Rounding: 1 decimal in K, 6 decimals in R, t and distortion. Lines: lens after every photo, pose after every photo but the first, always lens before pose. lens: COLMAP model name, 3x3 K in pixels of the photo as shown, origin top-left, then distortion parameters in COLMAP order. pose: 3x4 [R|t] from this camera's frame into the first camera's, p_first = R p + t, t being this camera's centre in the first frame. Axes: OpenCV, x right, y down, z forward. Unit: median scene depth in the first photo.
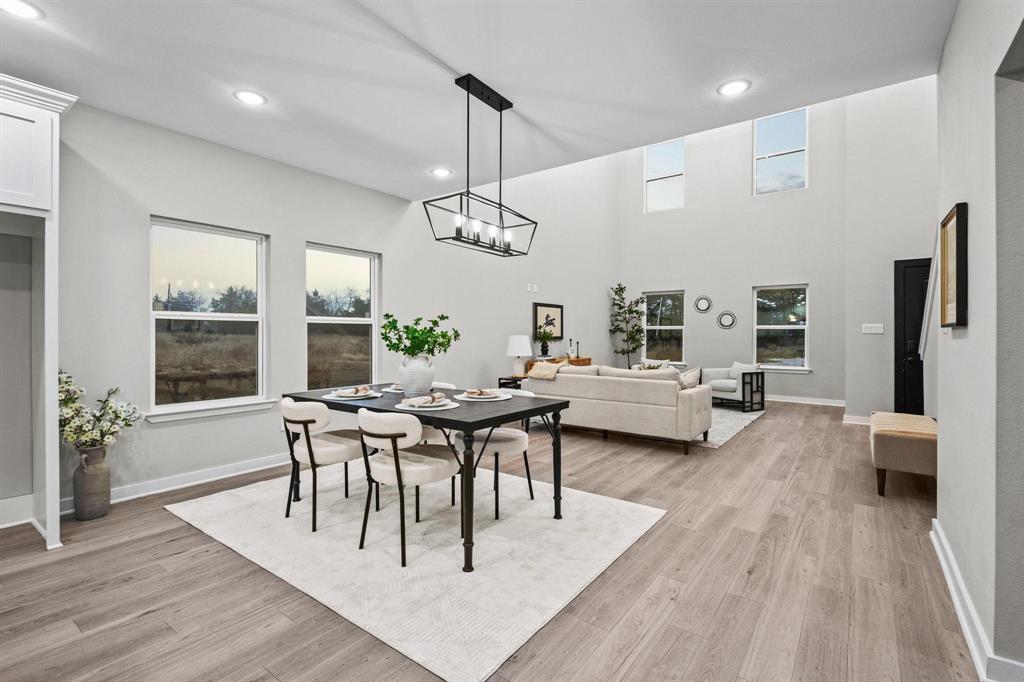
lens RADIAL K [[467.8, 0, 510.4], [0, 467.8, 338.6], [0, 0, 1]] dist [0.002708, 0.000315]
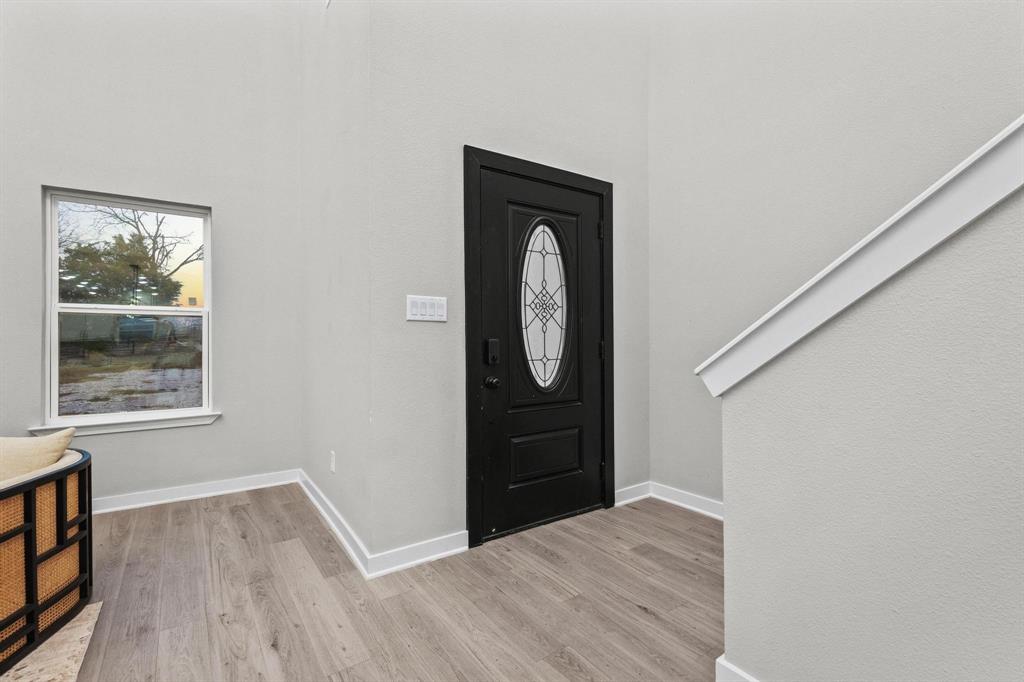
lens RADIAL K [[467.8, 0, 510.4], [0, 467.8, 338.6], [0, 0, 1]] dist [0.002708, 0.000315]
pose [[0.320029, -0.000077, 0.947408, 0.329780], [0.013255, 0.999902, -0.004396, 0.004918], [-0.947315, 0.013965, 0.319998, 0.620655]]
